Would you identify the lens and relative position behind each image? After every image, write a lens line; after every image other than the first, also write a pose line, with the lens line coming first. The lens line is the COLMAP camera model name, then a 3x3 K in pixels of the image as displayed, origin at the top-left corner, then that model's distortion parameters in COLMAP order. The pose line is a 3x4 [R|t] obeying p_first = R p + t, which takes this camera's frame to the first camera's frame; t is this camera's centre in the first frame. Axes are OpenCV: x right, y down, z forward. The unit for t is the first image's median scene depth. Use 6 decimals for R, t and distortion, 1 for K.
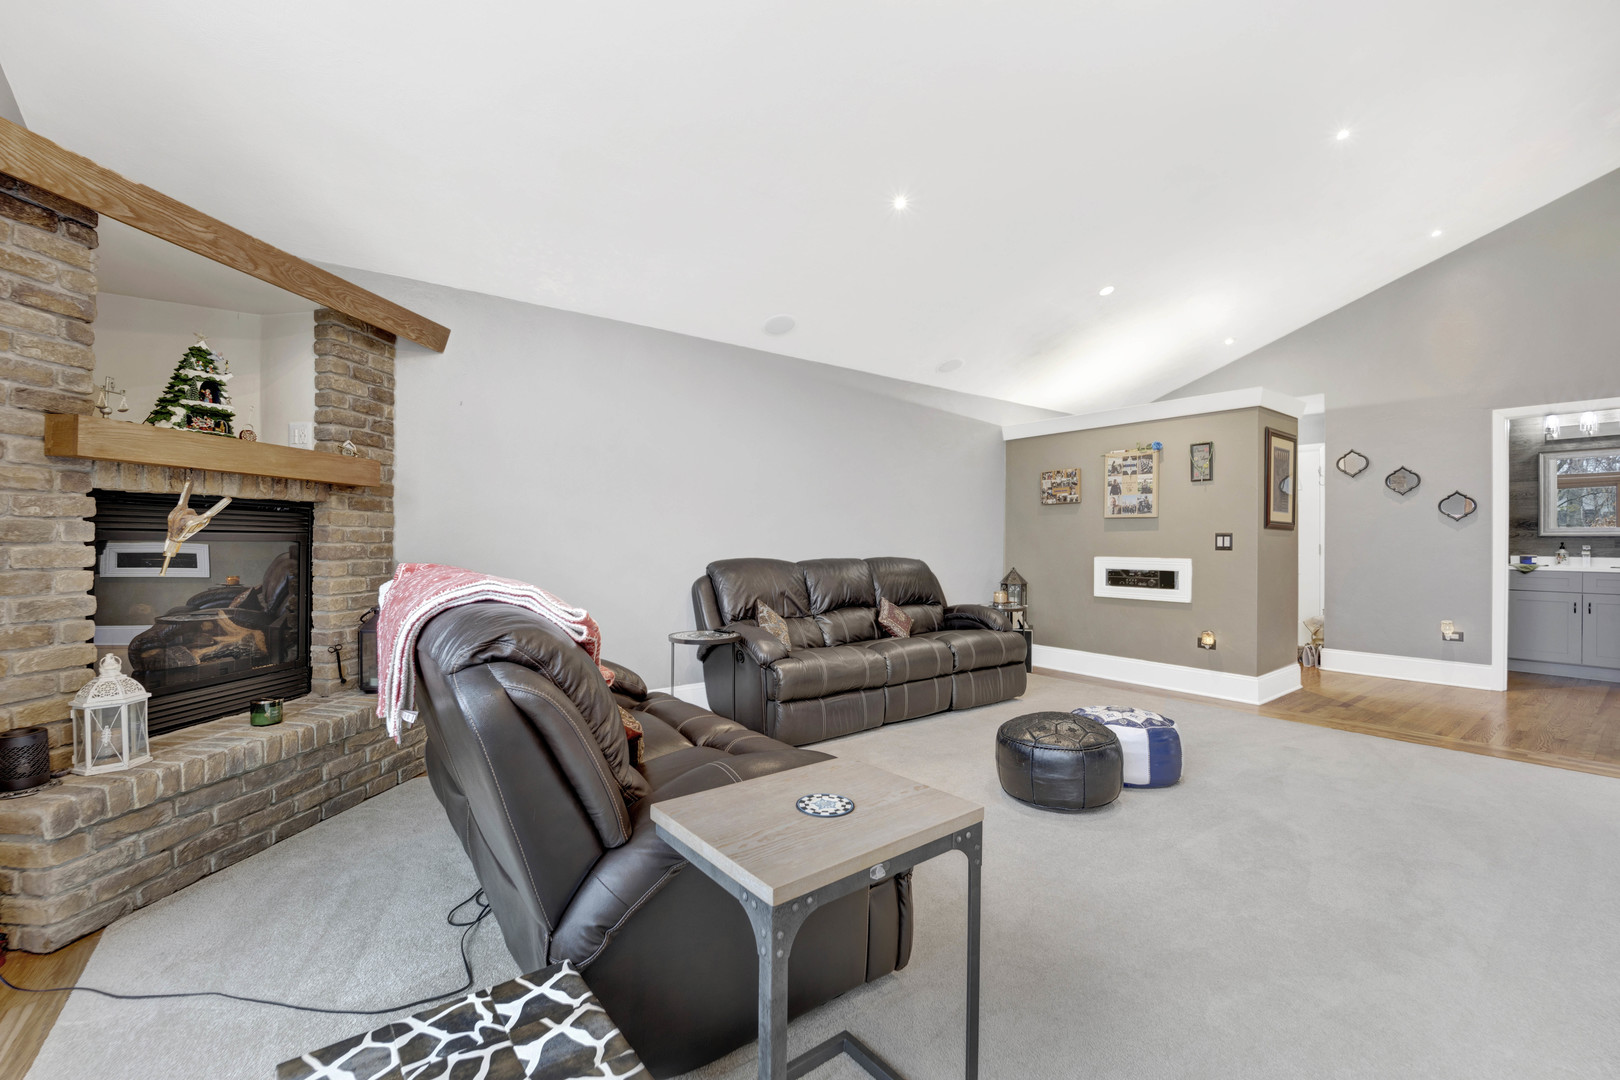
lens RADIAL K [[672.0, 0, 803.6], [0, 672.0, 539.1], [0, 0, 1]] dist [-0.024507, -0.000730]
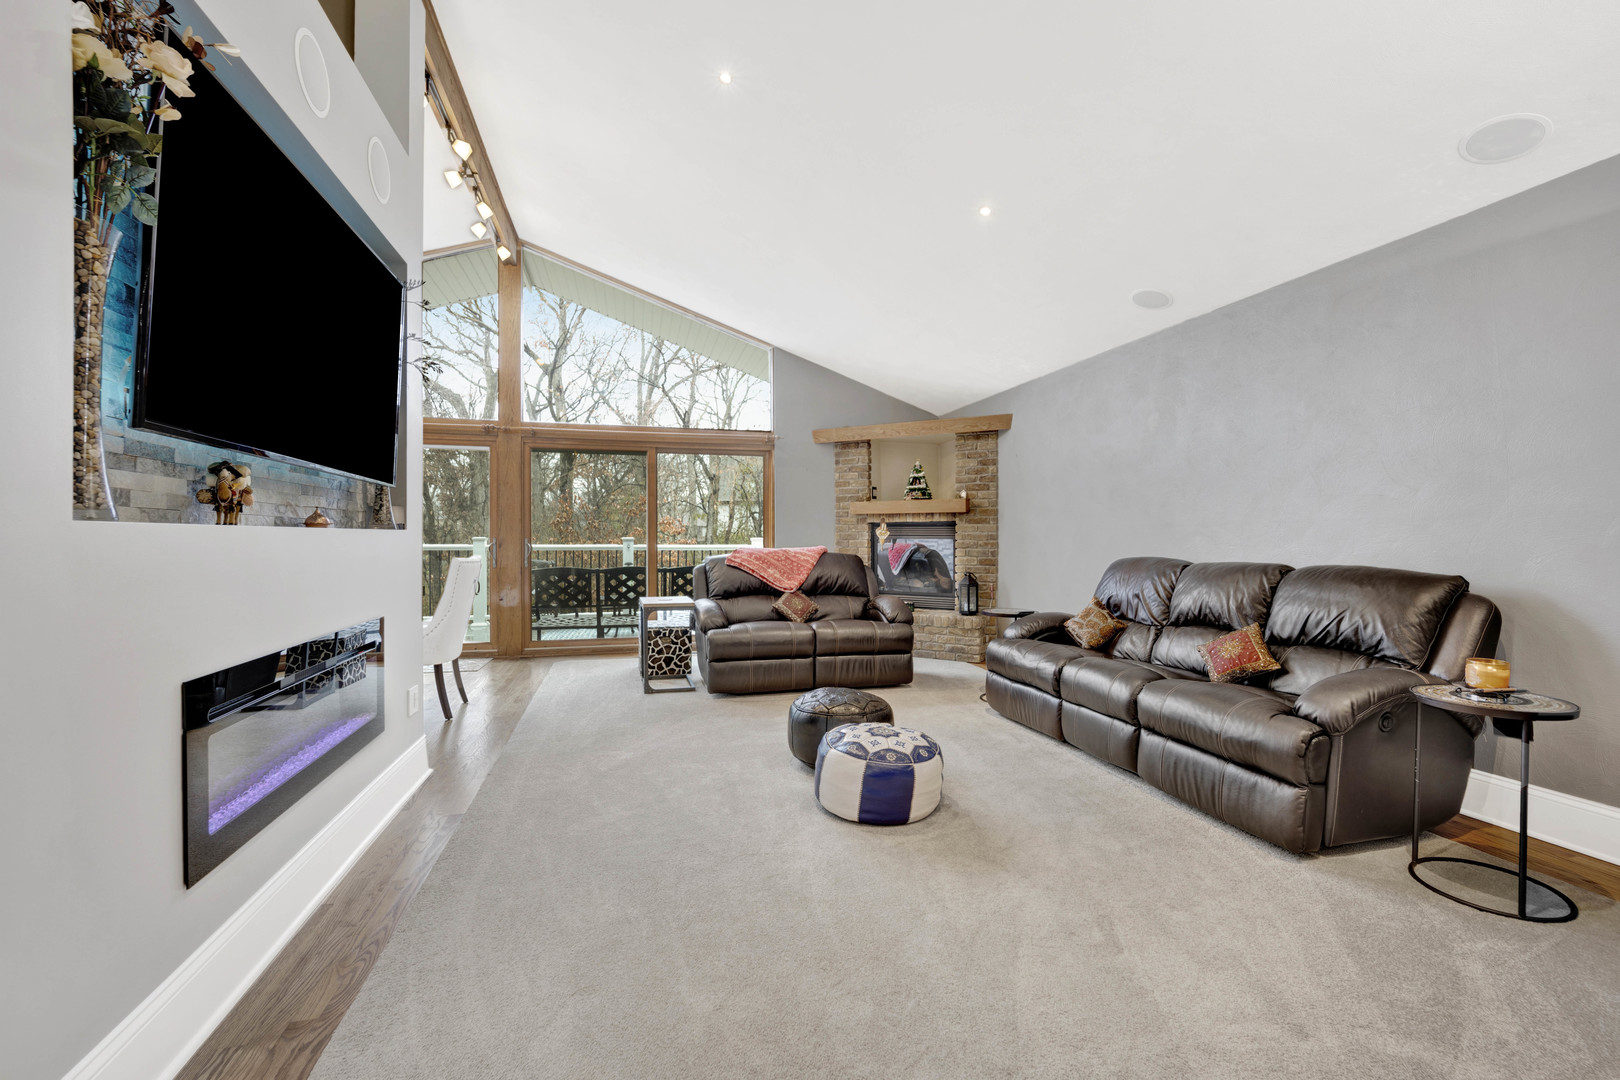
lens RADIAL K [[662.4, 0, 806.4], [0, 662.4, 540.4], [0, 0, 1]] dist [-0.020728, -0.000100]
pose [[-0.375418, -0.001631, -0.926854, 1.374661], [-0.001278, 0.999998, -0.001242, 0.009822], [0.926855, 0.000719, -0.375419, 1.301758]]
